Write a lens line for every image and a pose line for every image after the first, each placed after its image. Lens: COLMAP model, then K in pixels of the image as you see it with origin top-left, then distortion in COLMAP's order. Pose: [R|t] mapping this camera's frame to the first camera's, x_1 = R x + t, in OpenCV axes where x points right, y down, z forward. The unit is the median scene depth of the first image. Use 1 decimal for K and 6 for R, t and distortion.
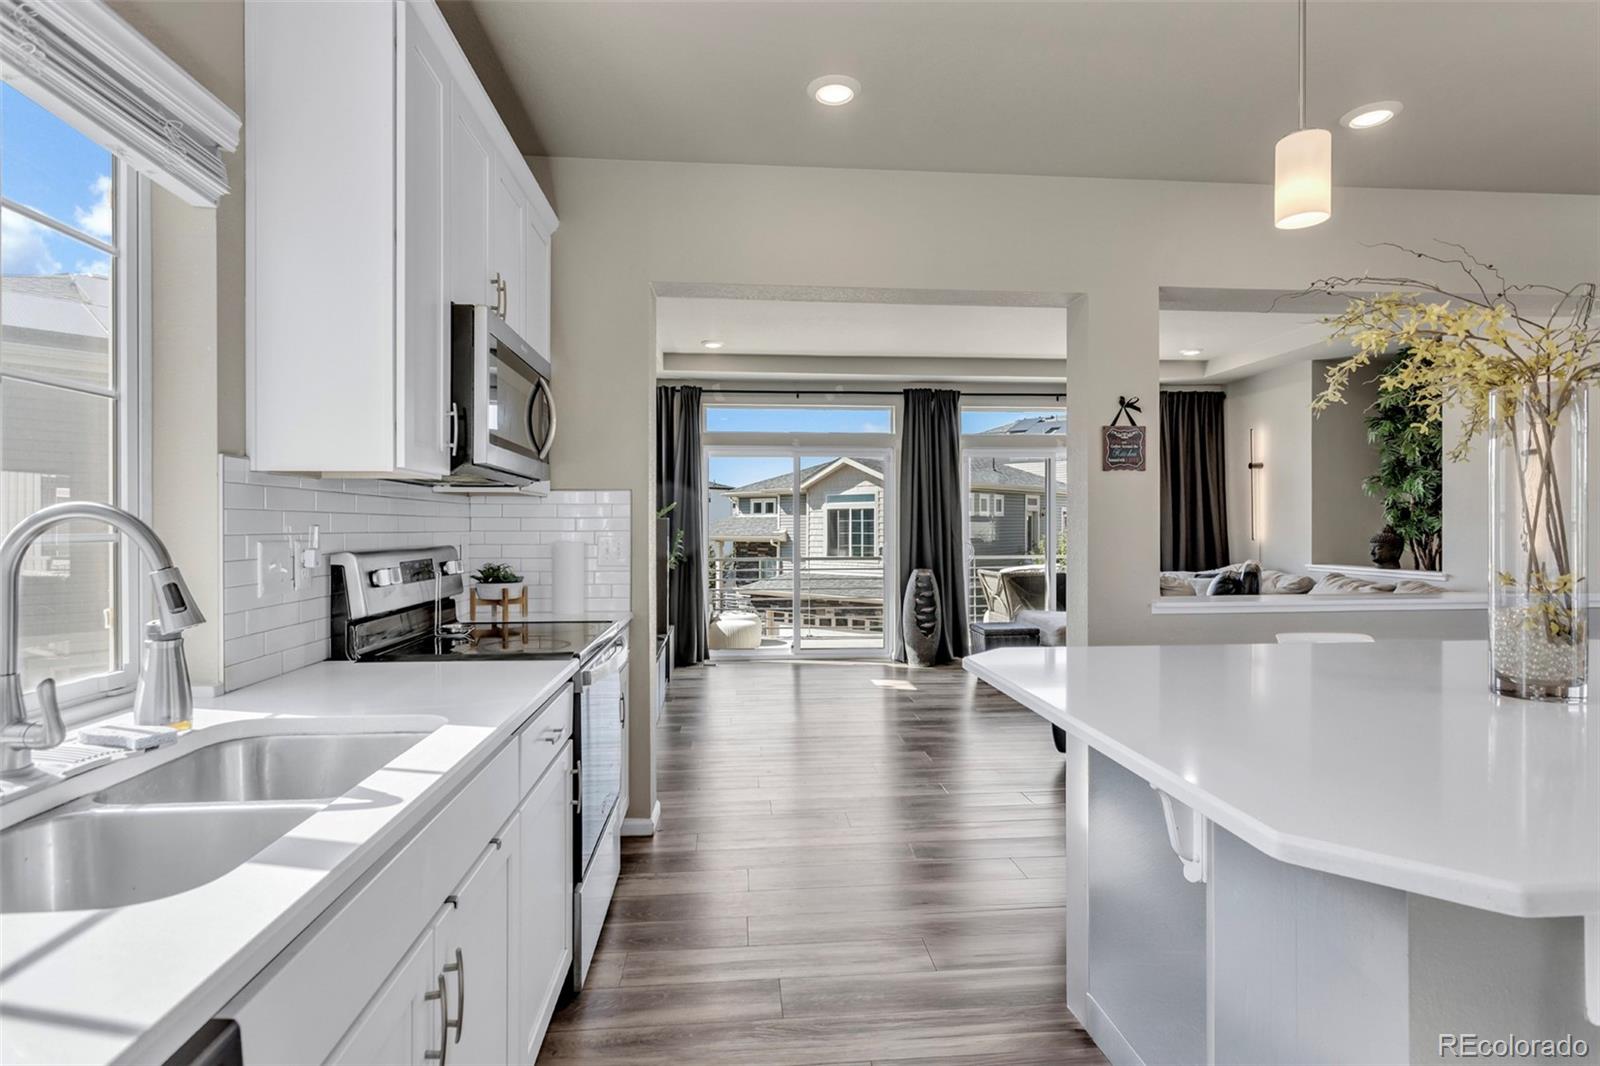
lens RADIAL K [[802.2, 0, 798.5], [0, 802.2, 524.8], [0, 0, 1]] dist [-0.006696, 0.006049]
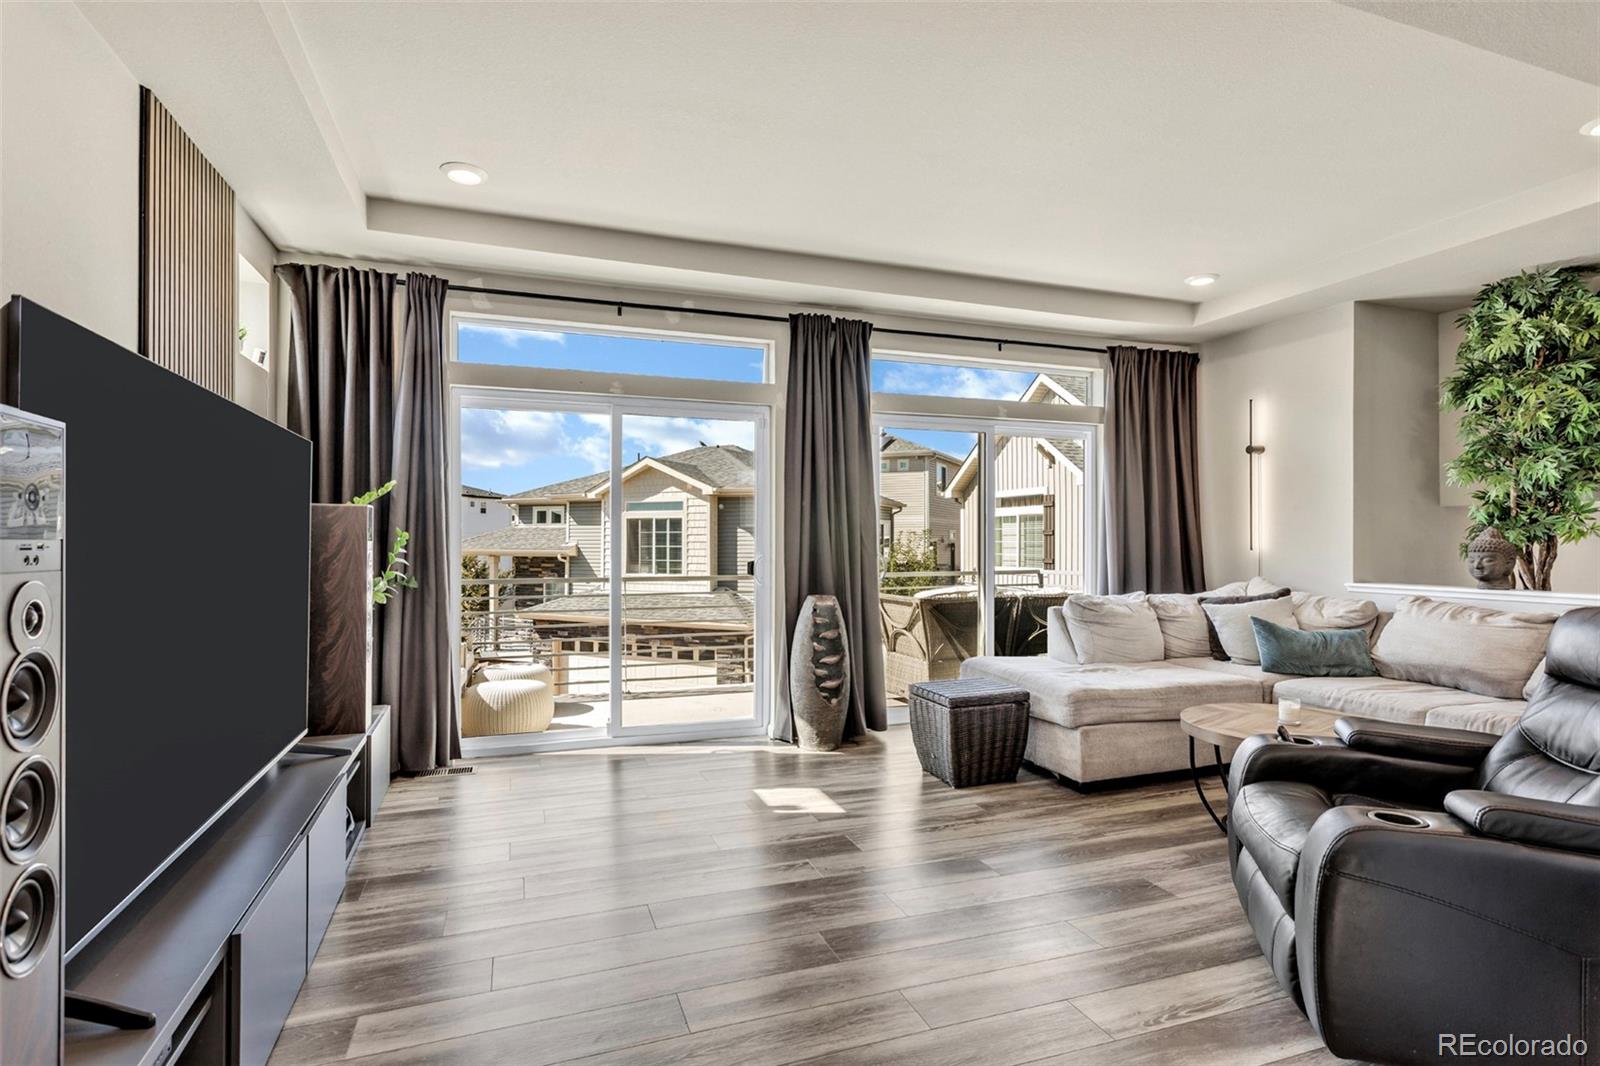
lens RADIAL K [[802.2, 0, 801.4], [0, 802.2, 544.4], [0, 0, 1]] dist [-0.006696, 0.006049]
pose [[0.965237, 0.002390, 0.261366, -0.026169], [-0.003789, 0.999981, 0.004851, 0.011292], [-0.261349, -0.005673, 0.965228, 0.380576]]
